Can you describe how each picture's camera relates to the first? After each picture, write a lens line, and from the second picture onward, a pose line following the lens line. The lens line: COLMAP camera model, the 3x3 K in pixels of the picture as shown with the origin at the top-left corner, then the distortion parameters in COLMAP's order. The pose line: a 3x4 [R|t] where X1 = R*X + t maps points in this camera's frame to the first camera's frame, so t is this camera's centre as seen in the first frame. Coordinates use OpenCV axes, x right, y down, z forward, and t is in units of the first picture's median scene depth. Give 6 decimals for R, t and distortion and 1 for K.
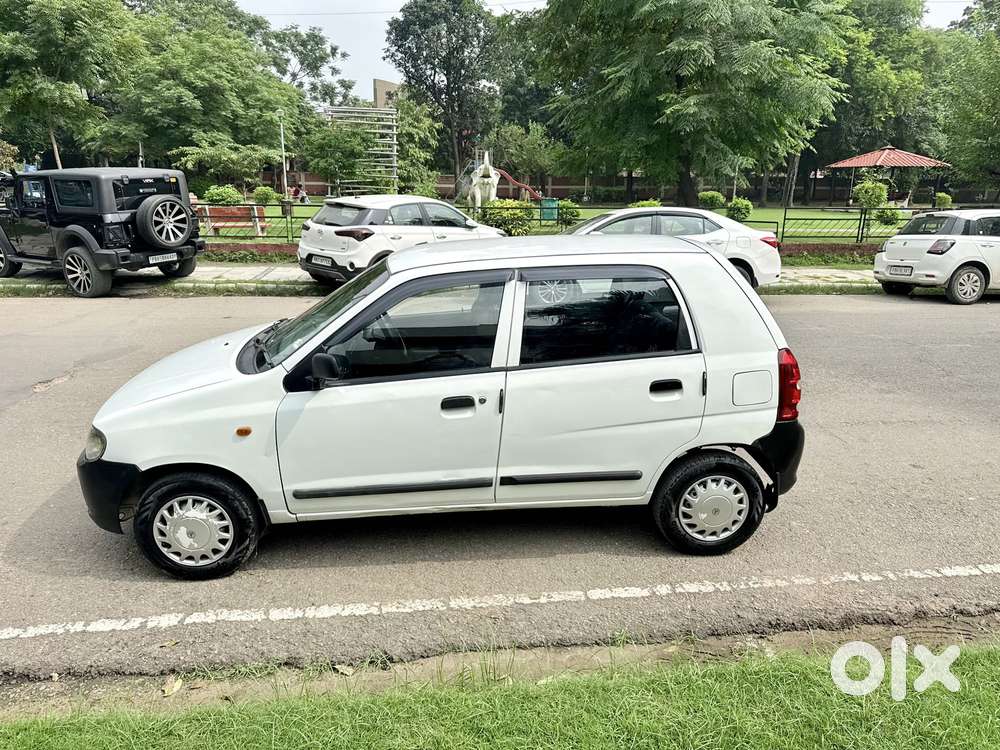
lens RADIAL K [[692.7, 0, 524.4], [0, 692.7, 386.3], [0, 0, 1]] dist [0.023800, -0.033320]
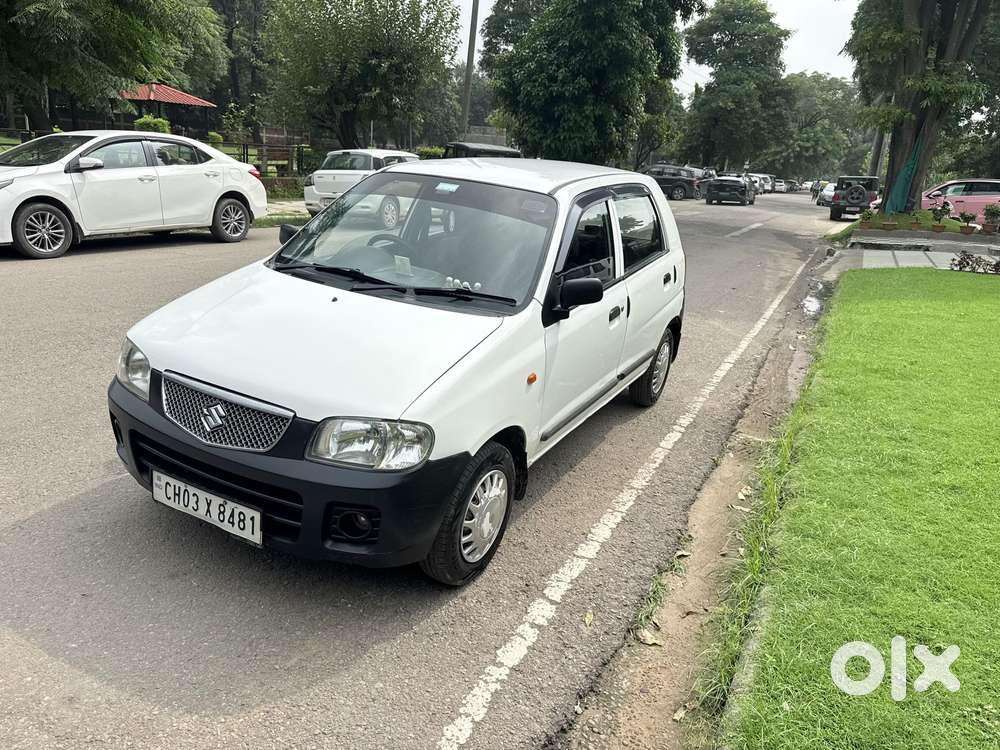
lens RADIAL K [[684.6, 0, 506.1], [0, 684.6, 377.2], [0, 0, 1]] dist [0.034691, -0.048552]
pose [[0.561427, -0.223753, 0.796702, -1.056565], [0.162896, 0.973797, 0.158698, -0.075570], [-0.811335, 0.040682, 0.583164, 0.493605]]
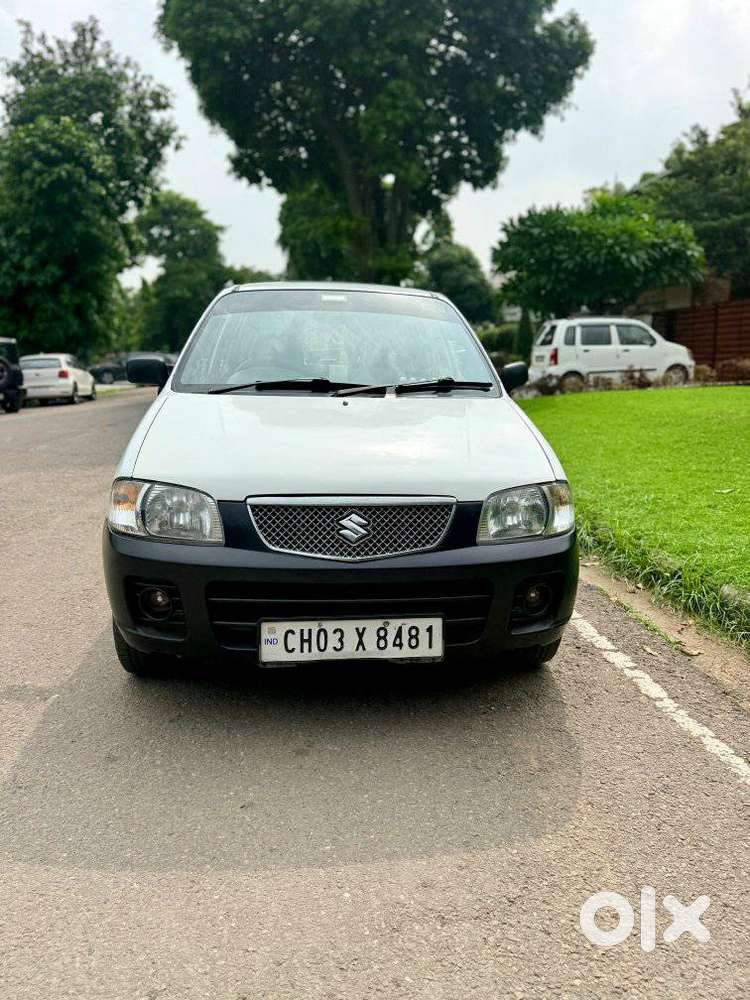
lens RADIAL K [[692.7, 0, 375.0], [0, 692.7, 500.0], [0, 0, 1]] dist [0.023800, -0.033320]
pose [[0.035096, -0.208686, 0.977353, -1.261955], [0.284959, 0.939447, 0.190360, -0.106351], [-0.957897, 0.271825, 0.092437, 1.091381]]
